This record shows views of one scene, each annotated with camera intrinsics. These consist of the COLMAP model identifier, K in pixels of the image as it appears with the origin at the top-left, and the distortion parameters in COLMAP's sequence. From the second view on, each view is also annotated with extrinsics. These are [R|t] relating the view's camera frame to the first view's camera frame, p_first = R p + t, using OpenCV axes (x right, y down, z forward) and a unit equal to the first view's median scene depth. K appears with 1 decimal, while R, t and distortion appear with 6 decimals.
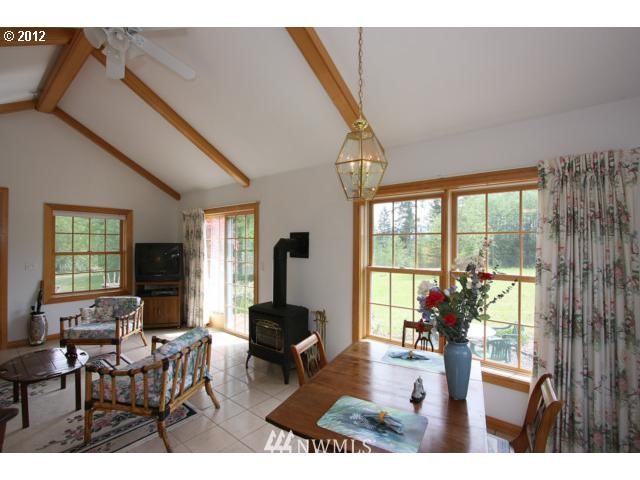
lens RADIAL K [[300.1, 0, 318.6], [0, 300.1, 241.6], [0, 0, 1]] dist [-0.001879, -0.000062]
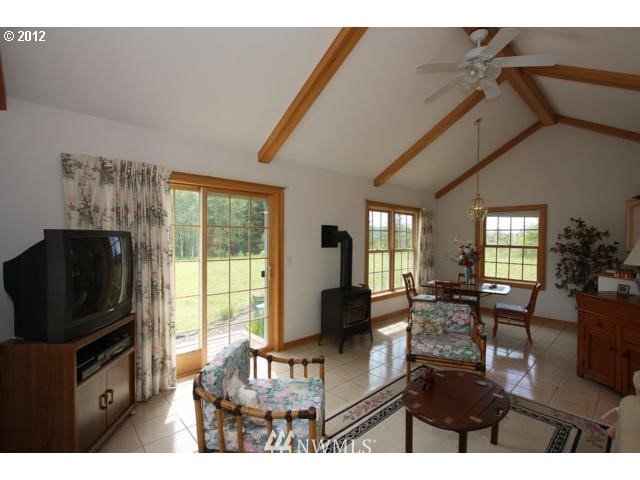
lens RADIAL K [[300.1, 0, 318.5], [0, 300.1, 242.3], [0, 0, 1]] dist [-0.001879, -0.000062]
pose [[0.151906, -0.014039, 0.988295, -1.346363], [-0.011270, 0.999810, 0.015935, 0.015635], [-0.988331, -0.013559, 0.151719, 0.963967]]
